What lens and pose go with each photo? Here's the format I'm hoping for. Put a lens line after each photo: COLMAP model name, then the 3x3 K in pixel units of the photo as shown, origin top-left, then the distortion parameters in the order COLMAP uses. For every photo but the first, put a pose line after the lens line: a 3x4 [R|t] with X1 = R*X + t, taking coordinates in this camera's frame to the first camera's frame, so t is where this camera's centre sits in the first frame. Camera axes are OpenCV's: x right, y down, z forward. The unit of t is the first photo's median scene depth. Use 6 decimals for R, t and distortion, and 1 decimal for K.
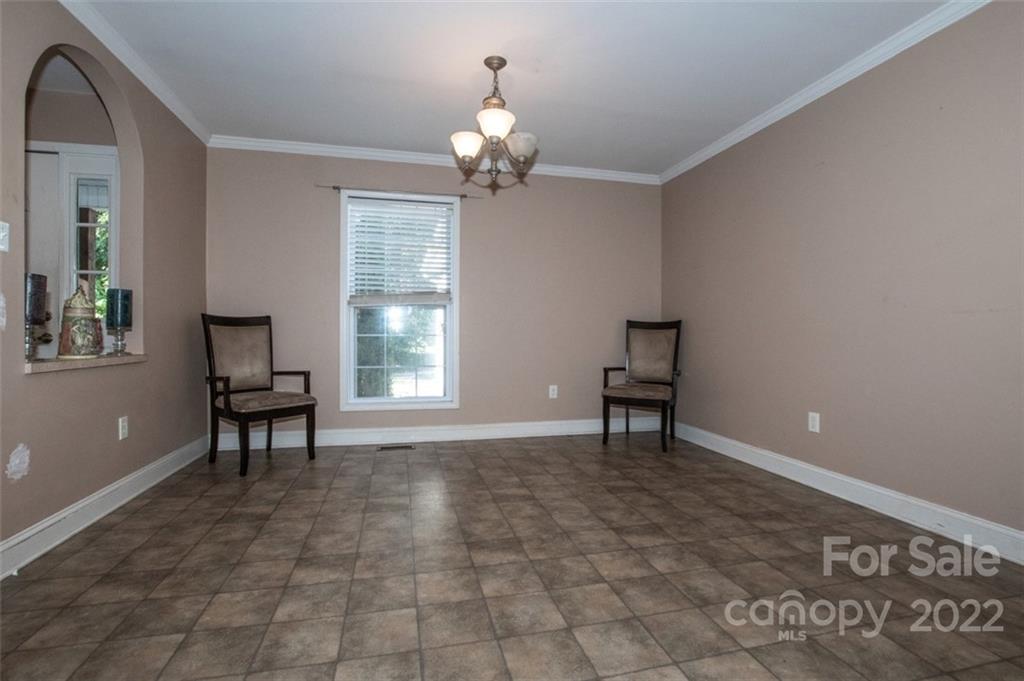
lens RADIAL K [[475.9, 0, 512.0], [0, 475.9, 340.5], [0, 0, 1]] dist [-0.051281, 0.000036]
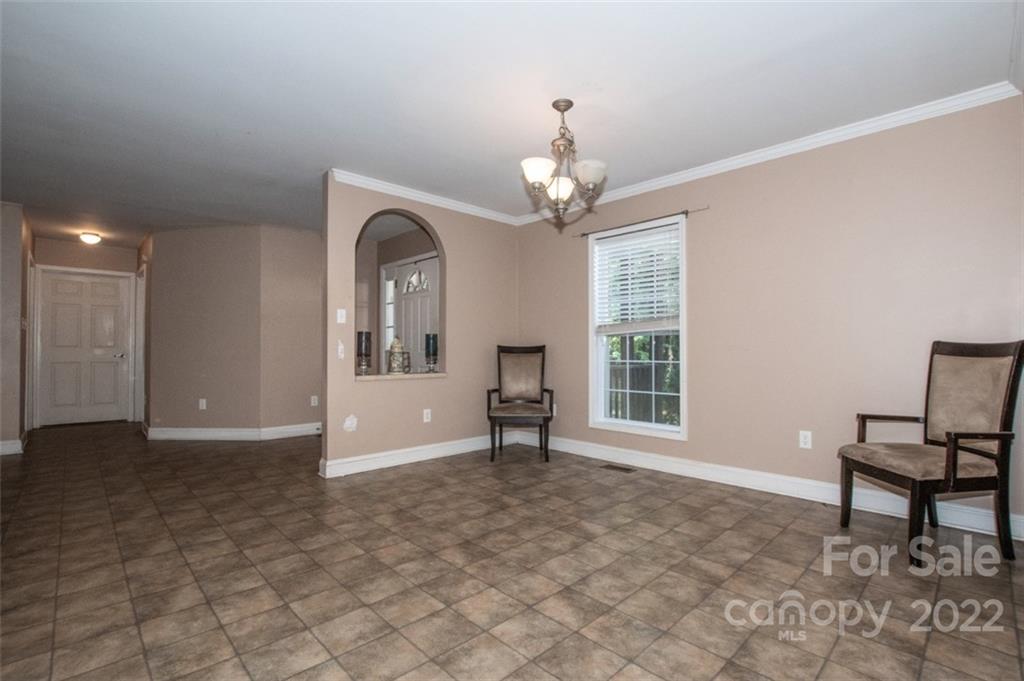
lens RADIAL K [[471.4, 0, 515.5], [0, 471.4, 344.2], [0, 0, 1]] dist [-0.030141, 0.000147]
pose [[0.507513, -0.016561, -0.861485, 0.672711], [-0.004577, 0.999749, -0.021915, -0.032281], [0.861632, 0.015065, 0.507310, 0.326628]]
